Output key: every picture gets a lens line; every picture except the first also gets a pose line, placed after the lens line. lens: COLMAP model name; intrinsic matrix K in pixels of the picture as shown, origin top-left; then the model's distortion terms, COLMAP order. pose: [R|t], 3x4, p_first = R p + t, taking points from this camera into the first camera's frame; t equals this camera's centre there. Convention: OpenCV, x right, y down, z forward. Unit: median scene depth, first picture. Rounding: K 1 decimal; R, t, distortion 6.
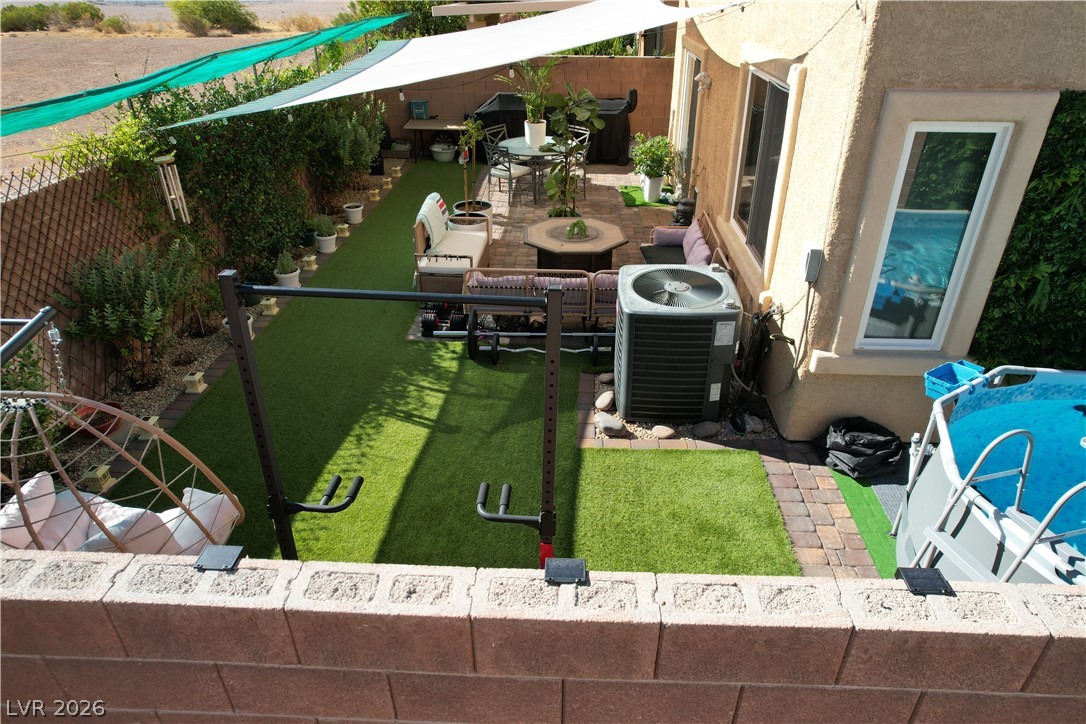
lens RADIAL K [[689.8, 0, 546.1], [0, 689.8, 368.4], [0, 0, 1]] dist [-0.073297, 0.060495]
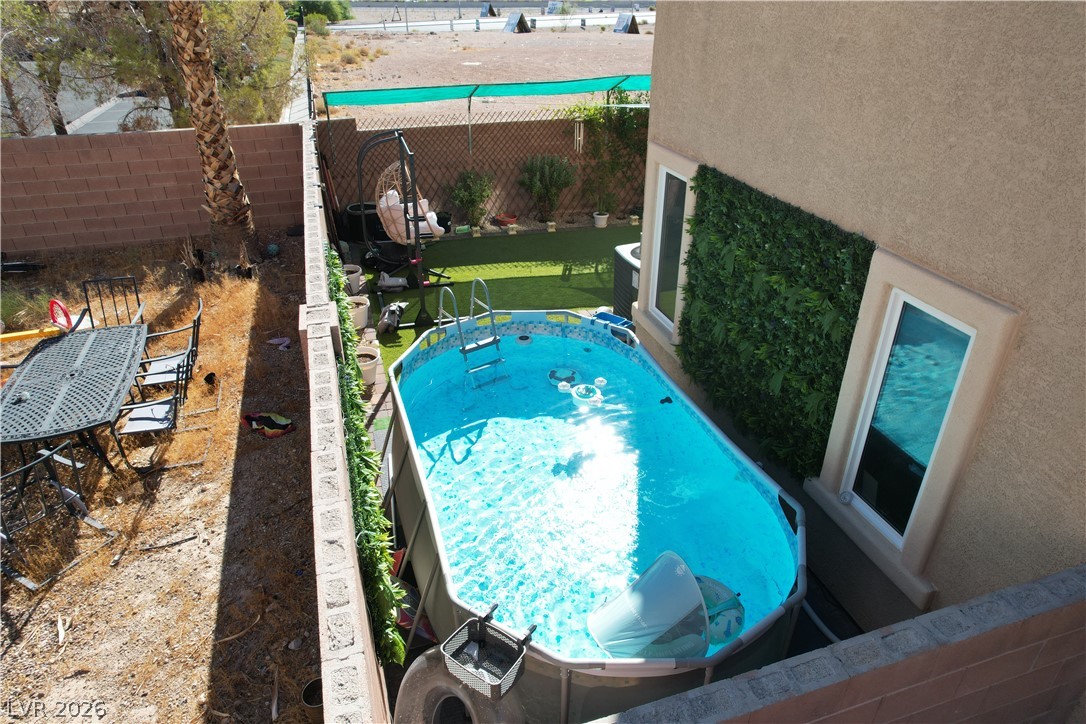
lens RADIAL K [[689.8, 0, 546.1], [0, 689.8, 368.4], [0, 0, 1]] dist [-0.073297, 0.060495]
pose [[0.341595, 0.466200, -0.816070, 1.458184], [-0.471789, 0.836031, 0.280120, -0.208440], [0.812852, 0.289325, 0.505532, 0.072074]]
